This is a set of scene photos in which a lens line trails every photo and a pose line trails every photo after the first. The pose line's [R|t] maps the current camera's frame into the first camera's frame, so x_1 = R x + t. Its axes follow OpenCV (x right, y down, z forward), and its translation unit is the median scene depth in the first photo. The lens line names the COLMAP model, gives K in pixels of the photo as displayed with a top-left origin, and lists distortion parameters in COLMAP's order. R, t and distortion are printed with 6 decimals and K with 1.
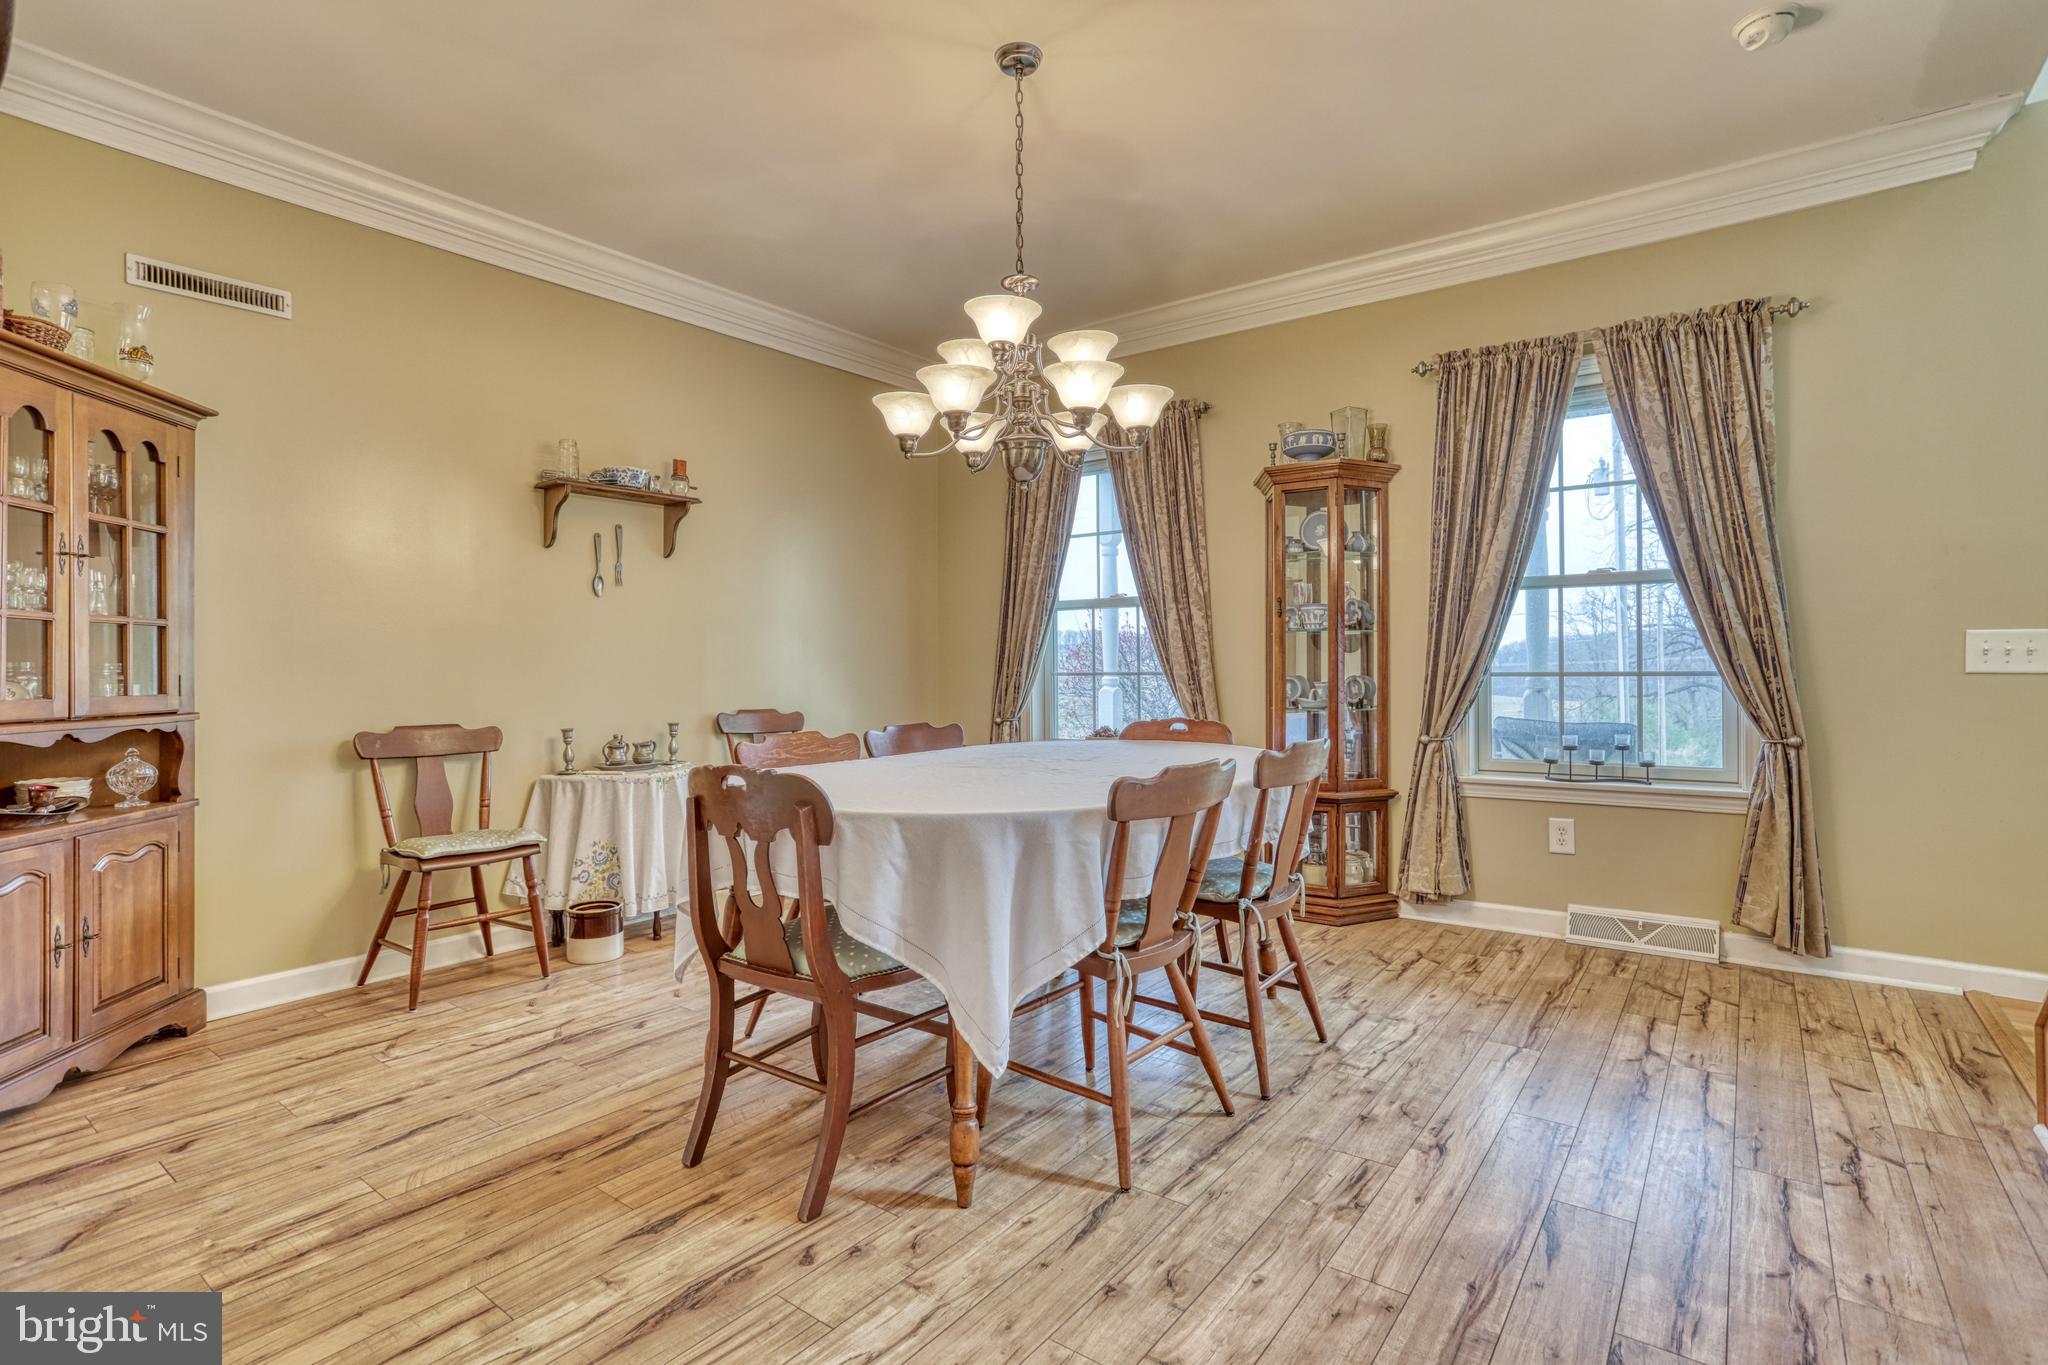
lens RADIAL K [[977.2, 0, 1028.3], [0, 977.2, 678.0], [0, 0, 1]] dist [-0.054979, 0.028676]
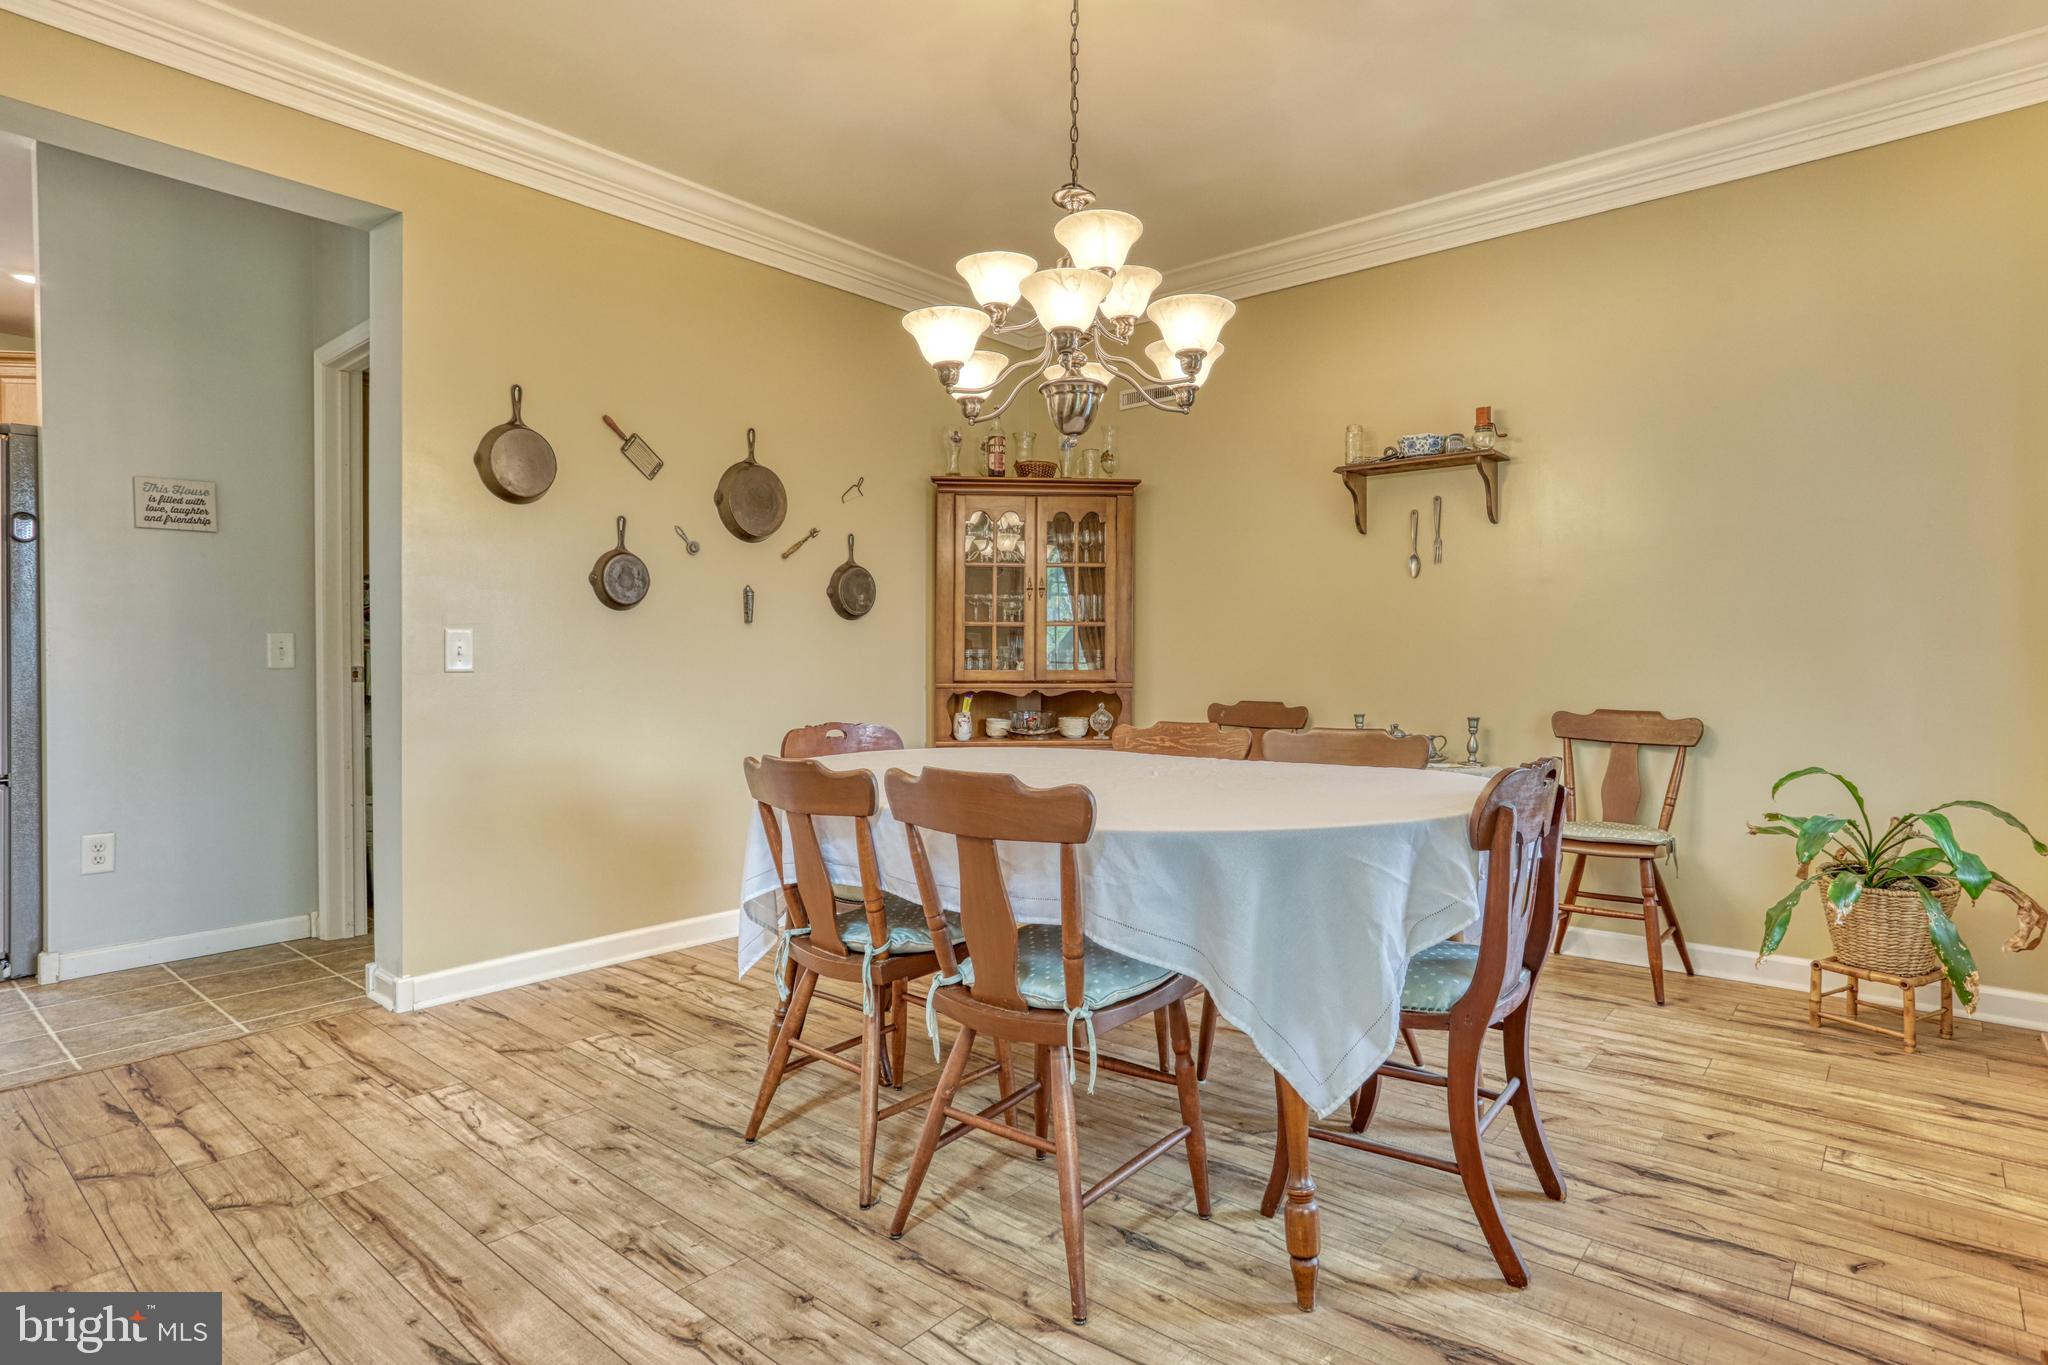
lens RADIAL K [[1068.3, 0, 1024.0], [0, 1068.3, 682.5], [0, 0, 1]] dist [-0.064327, 0.052313]
pose [[-0.057690, 0.034598, -0.997735, 1.156106], [-0.005286, 0.999375, 0.034961, -0.027700], [0.998321, 0.007291, -0.057471, 1.267434]]
